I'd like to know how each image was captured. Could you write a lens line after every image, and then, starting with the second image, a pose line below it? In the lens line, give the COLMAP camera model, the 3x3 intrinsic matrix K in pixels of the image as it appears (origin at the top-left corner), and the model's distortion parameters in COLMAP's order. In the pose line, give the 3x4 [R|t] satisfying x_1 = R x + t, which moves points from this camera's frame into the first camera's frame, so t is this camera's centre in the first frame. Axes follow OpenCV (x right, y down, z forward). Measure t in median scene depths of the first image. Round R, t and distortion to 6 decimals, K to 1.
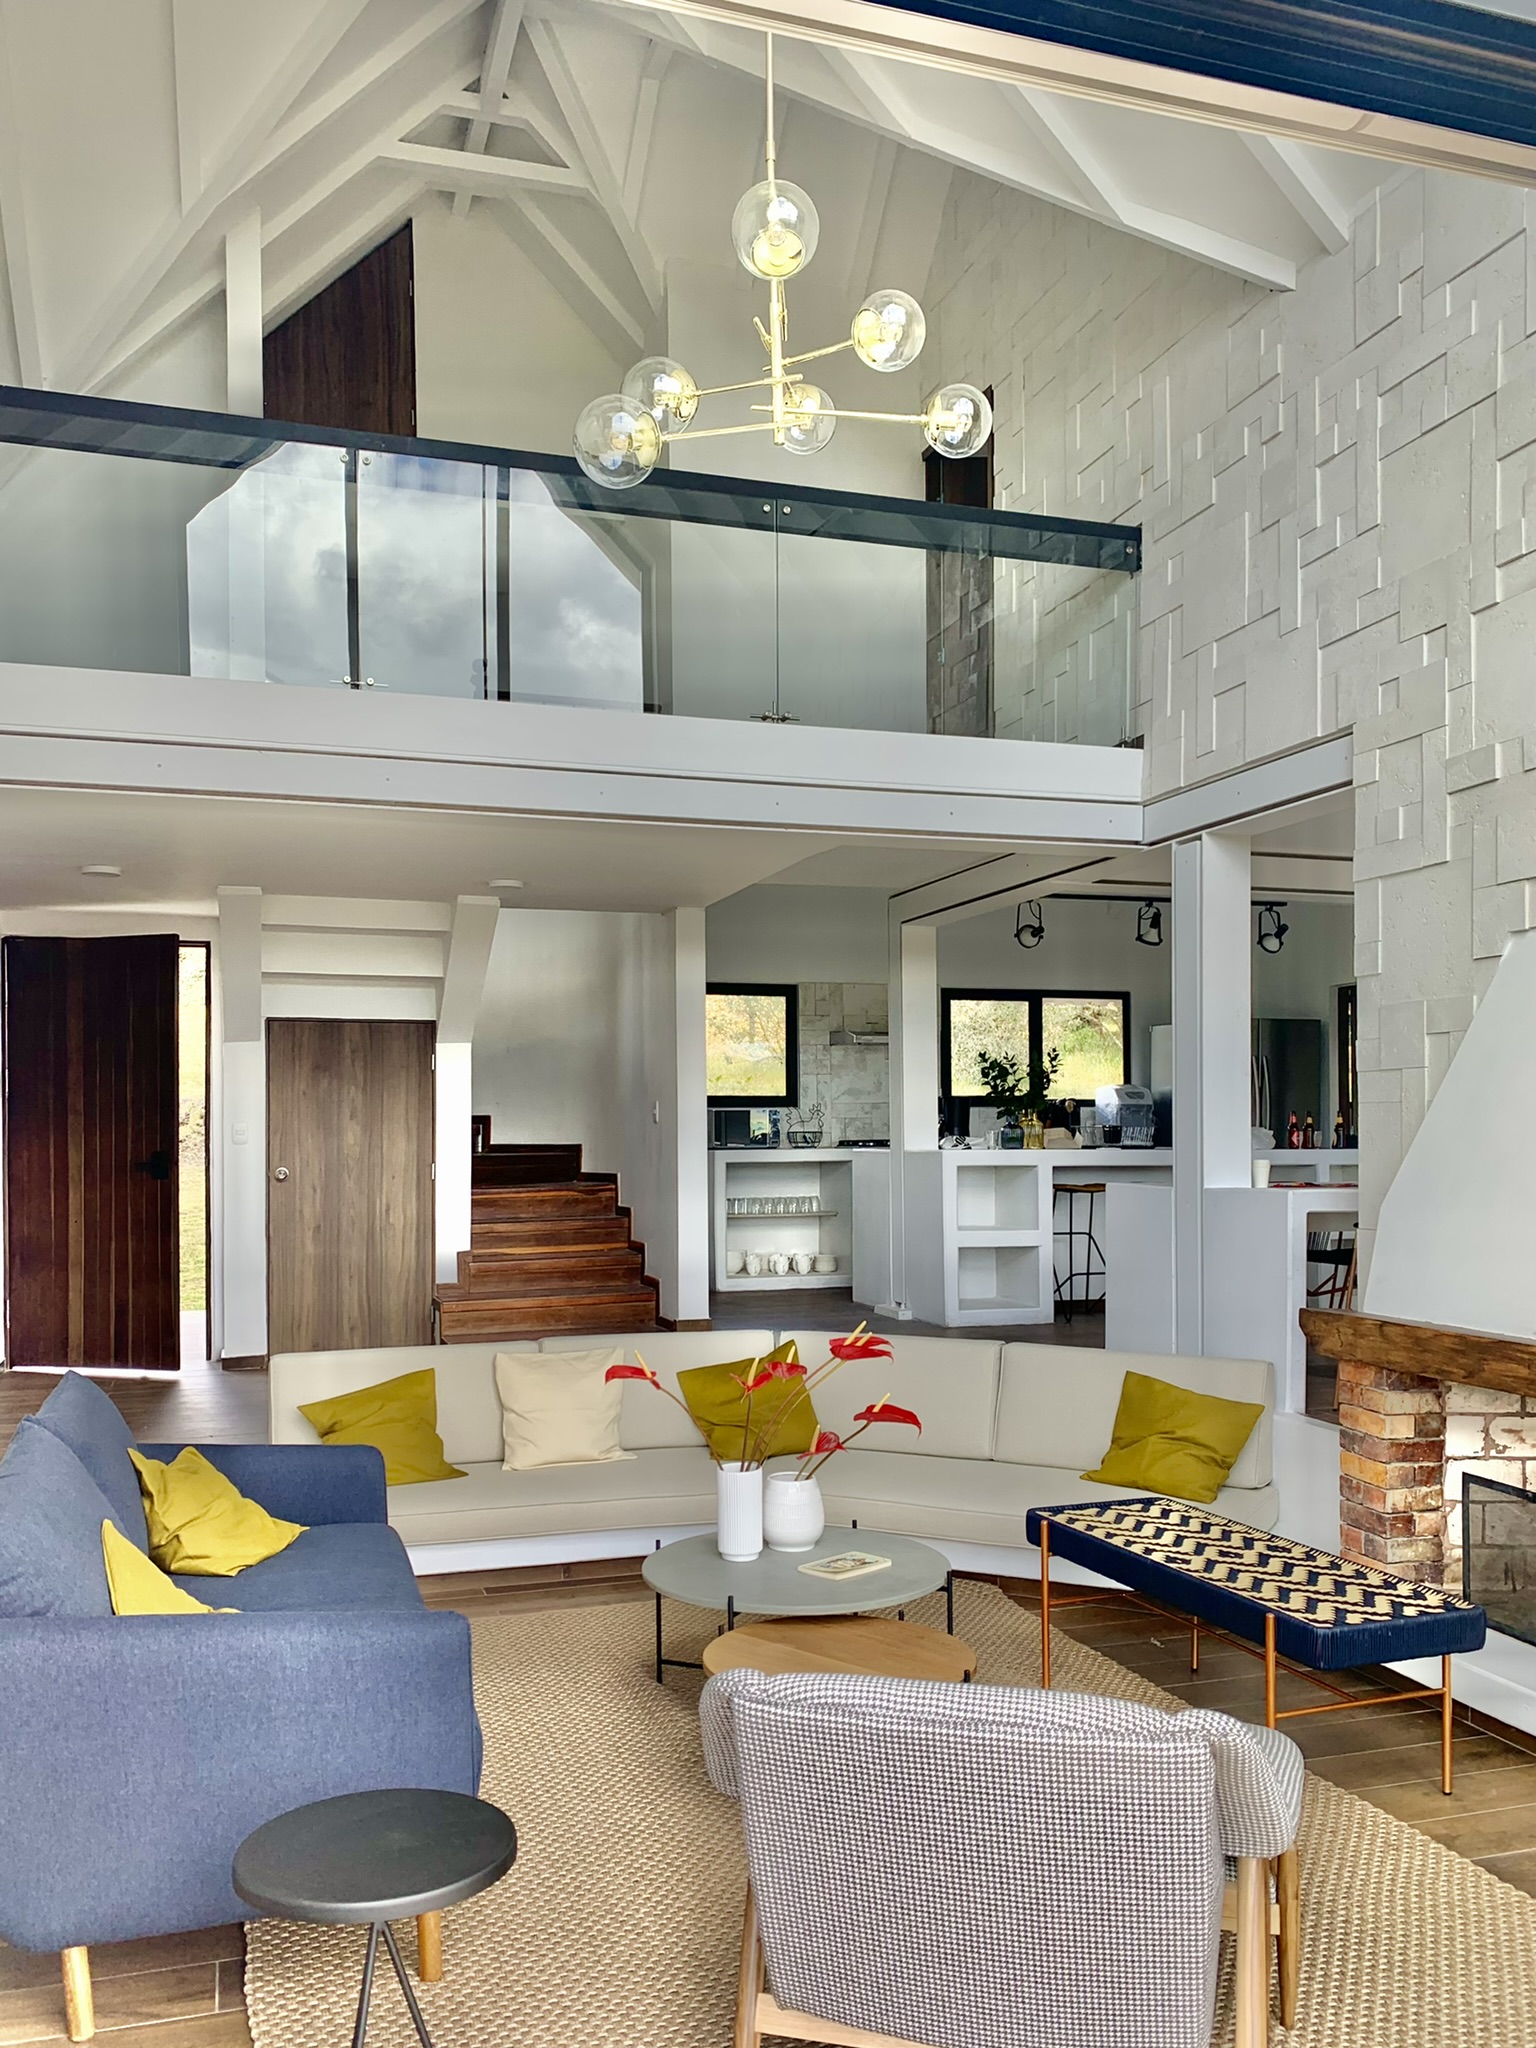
lens RADIAL K [[1628.9, 0, 759.8], [0, 1628.9, 1131.5], [0, 0, 1]] dist [0.013996, 0.000095]
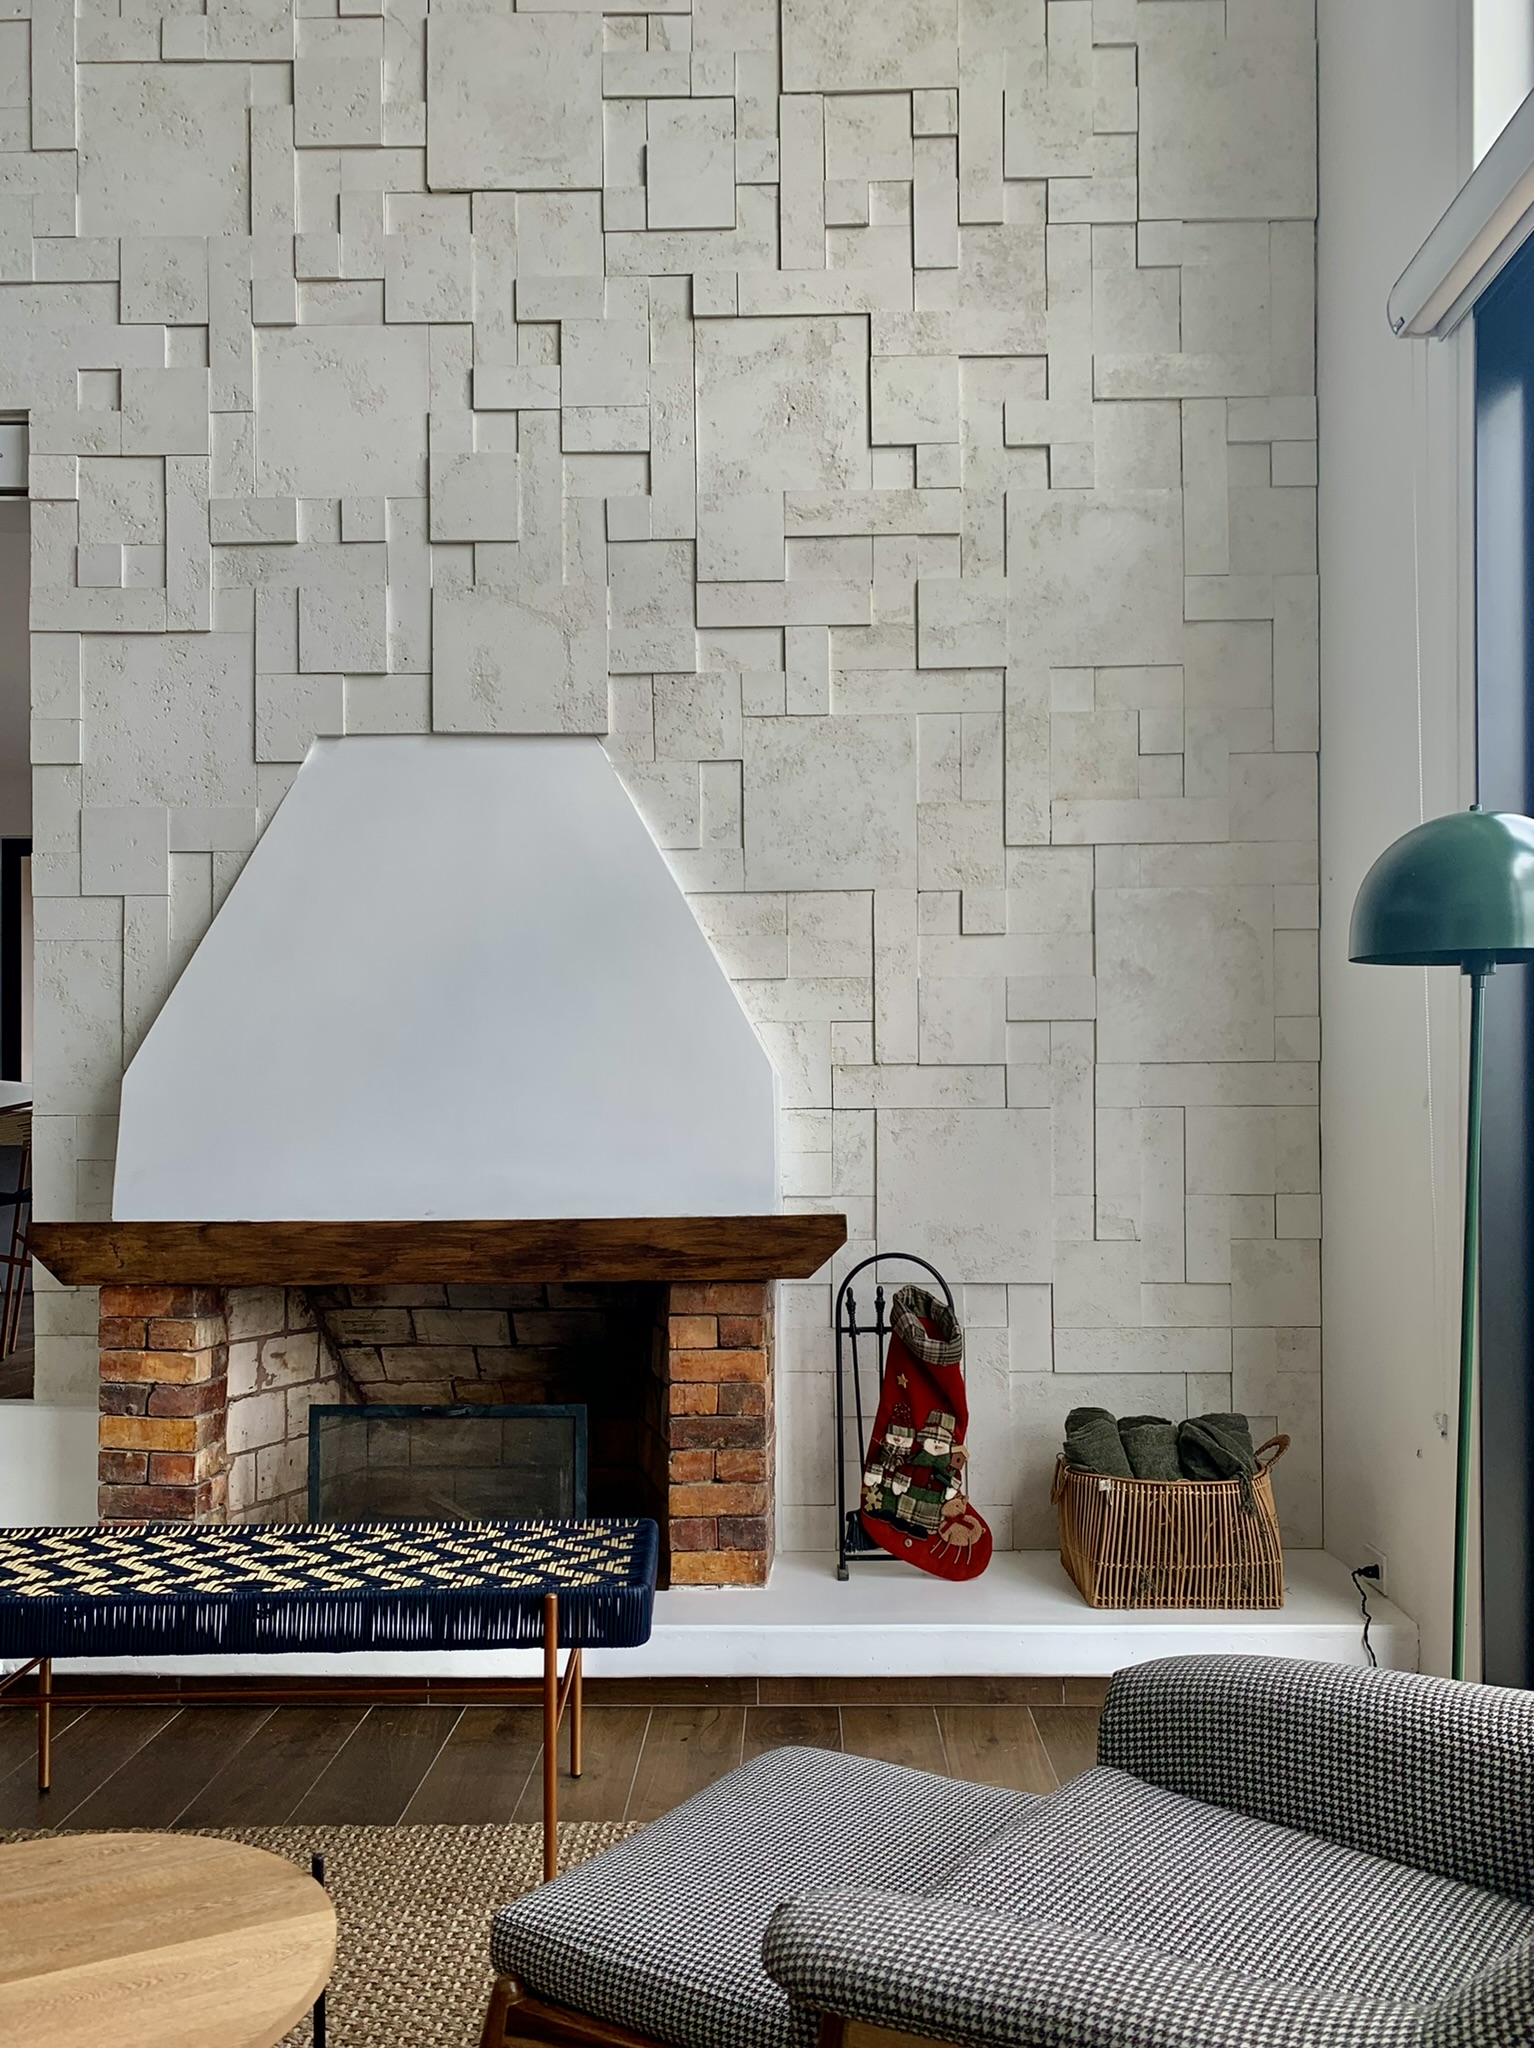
lens RADIAL K [[1628.9, 0, 758.8], [0, 1628.9, 1131.5], [0, 0, 1]] dist [0.013996, 0.000095]
pose [[0.326056, 0.007623, 0.945320, -0.176639], [-0.002190, 0.999971, -0.007308, 0.060275], [-0.945348, 0.000313, 0.326063, 0.395908]]
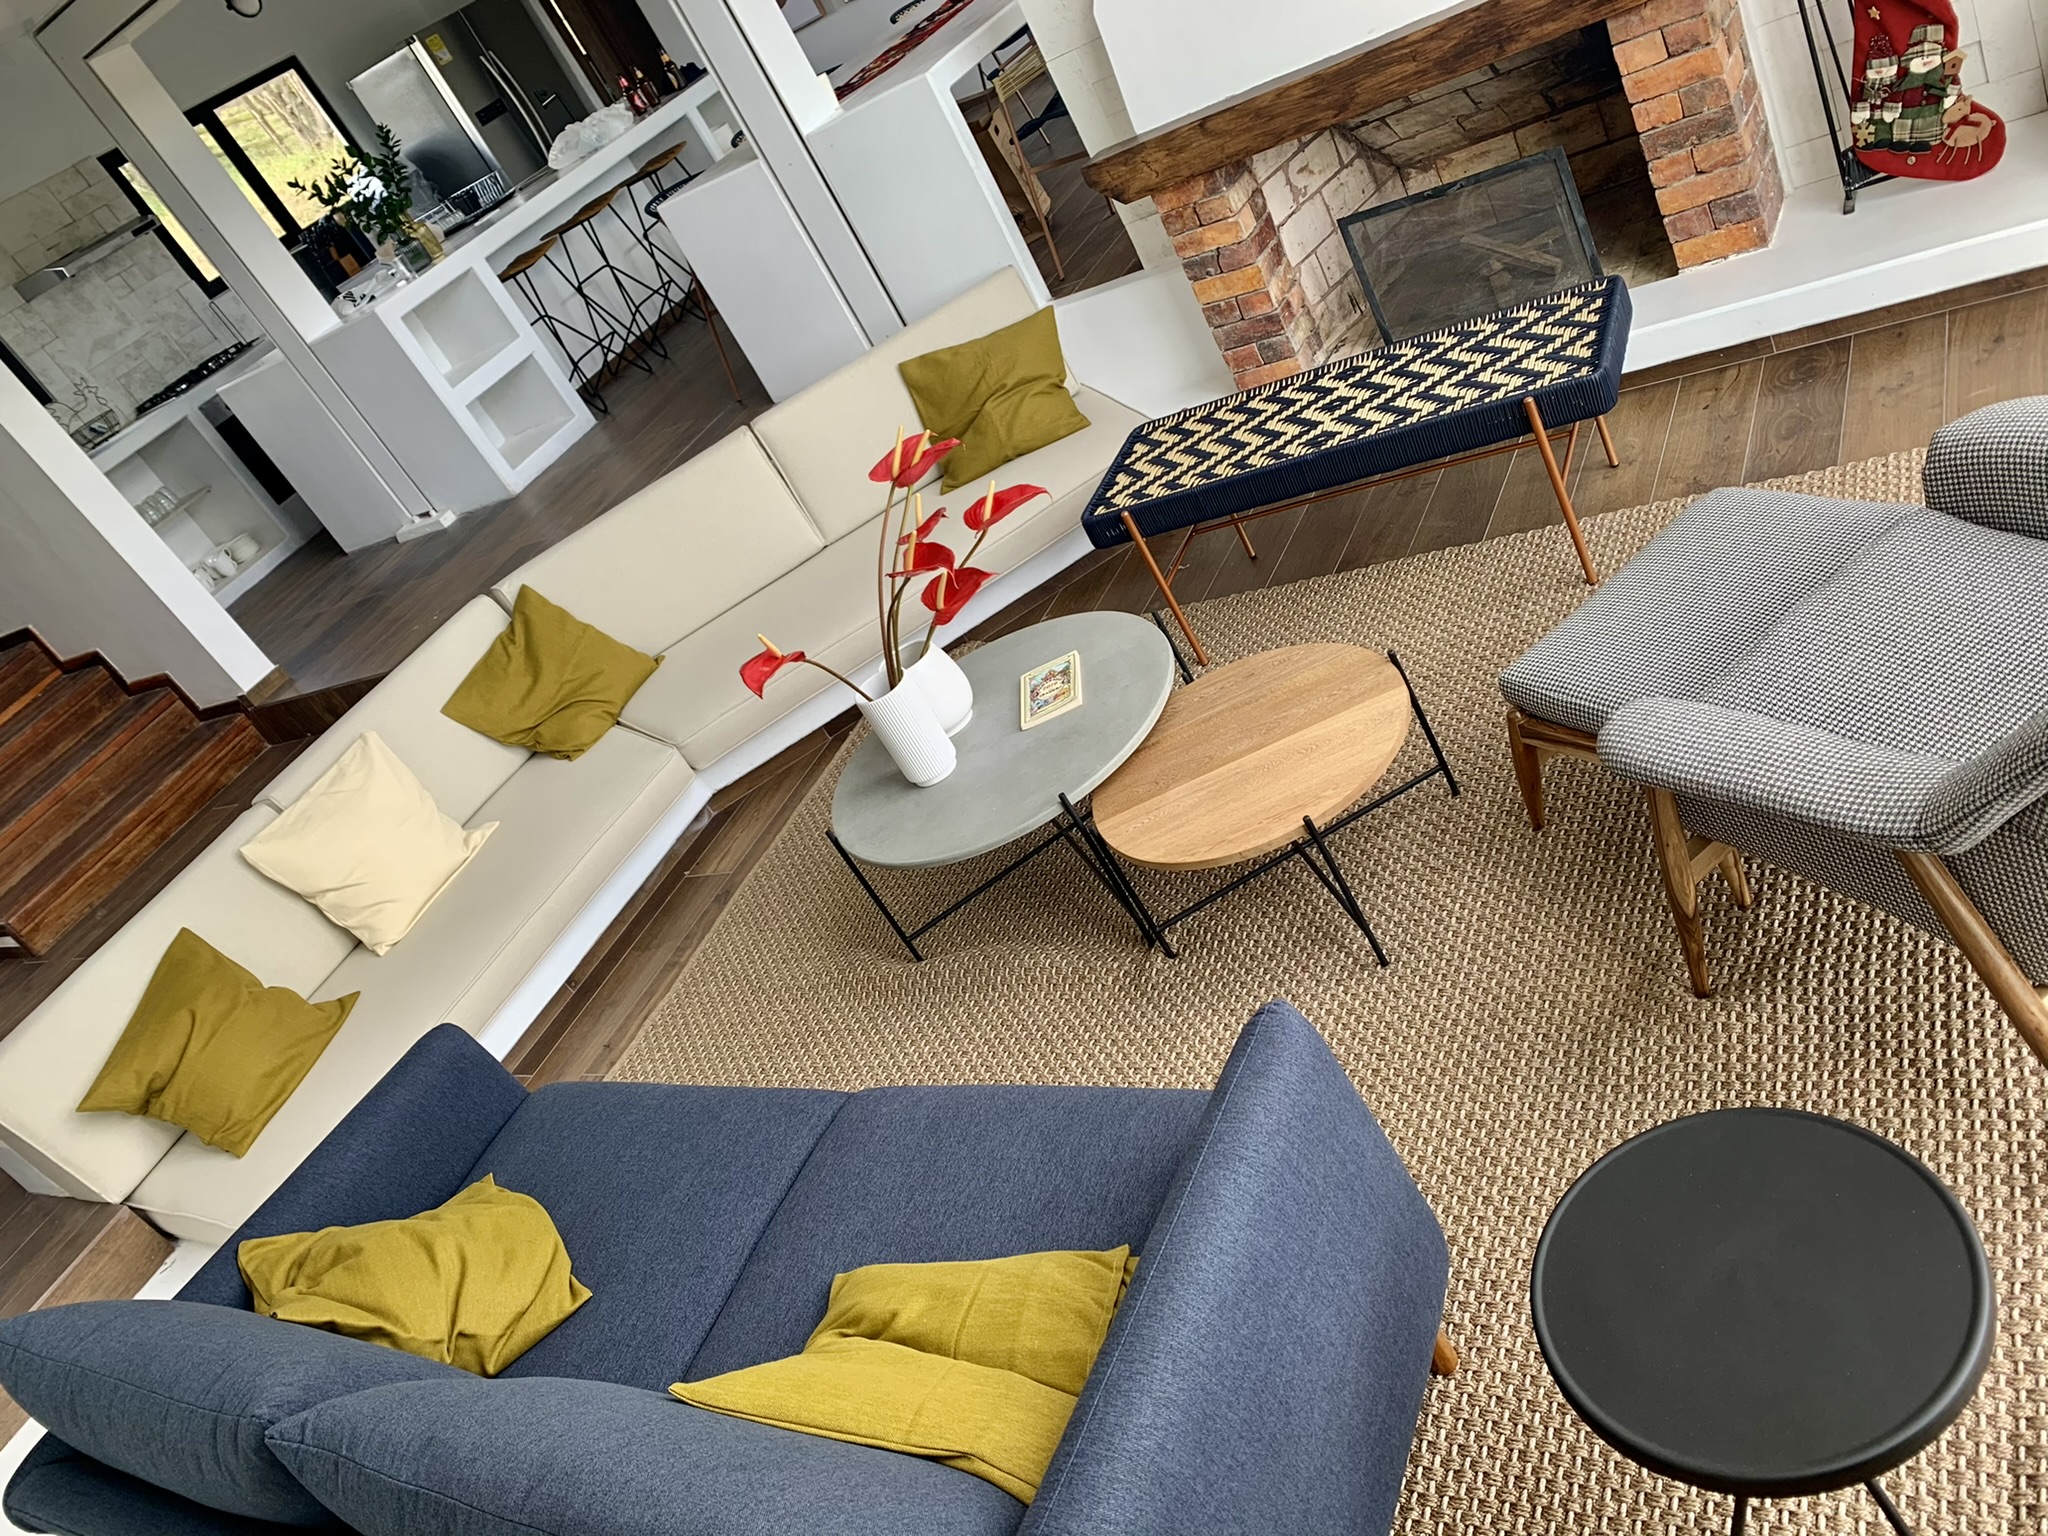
lens RADIAL K [[1561.5, 0, 1019.3], [0, 1561.5, 749.7], [0, 0, 1]] dist [0.008876, -0.004239]
pose [[0.622400, -0.650137, 0.435821, -0.211595], [0.456701, 0.753860, 0.472354, -0.056102], [-0.635643, -0.094953, 0.766121, 0.281696]]
